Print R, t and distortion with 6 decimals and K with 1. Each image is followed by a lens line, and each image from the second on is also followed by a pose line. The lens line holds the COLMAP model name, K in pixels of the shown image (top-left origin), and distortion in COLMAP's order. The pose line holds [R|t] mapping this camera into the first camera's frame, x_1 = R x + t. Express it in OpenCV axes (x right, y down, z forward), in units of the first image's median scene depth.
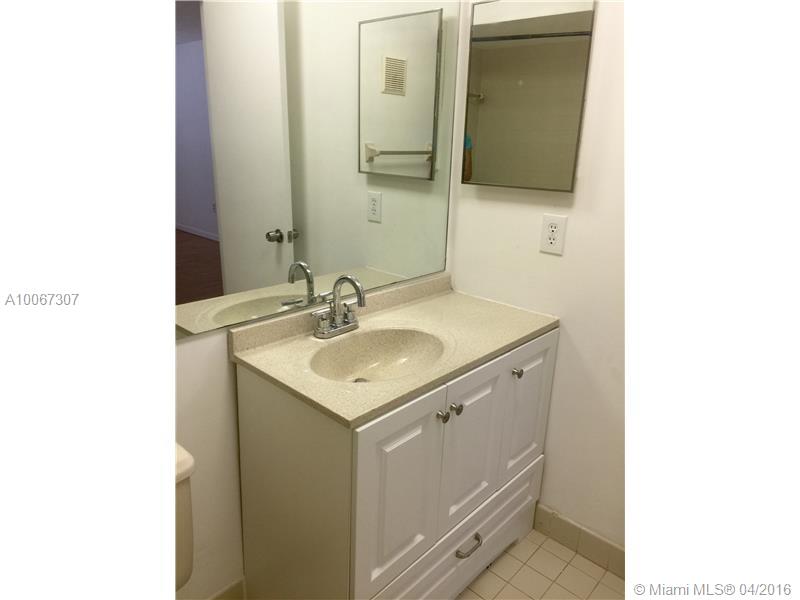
lens RADIAL K [[515.3, 0, 395.2], [0, 515.3, 299.4], [0, 0, 1]] dist [0.030288, 0.000318]
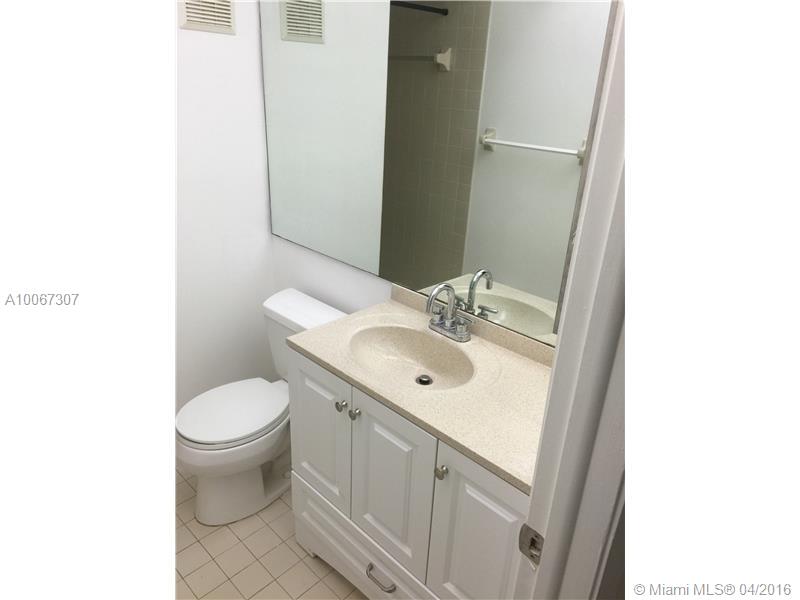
lens RADIAL K [[515.3, 0, 395.1], [0, 515.3, 304.8], [0, 0, 1]] dist [0.030288, 0.000318]
pose [[-0.034808, 0.360147, -0.932246, 0.898571], [-0.336535, 0.874109, 0.350253, -0.339697], [0.941027, 0.325925, 0.090776, 0.791692]]
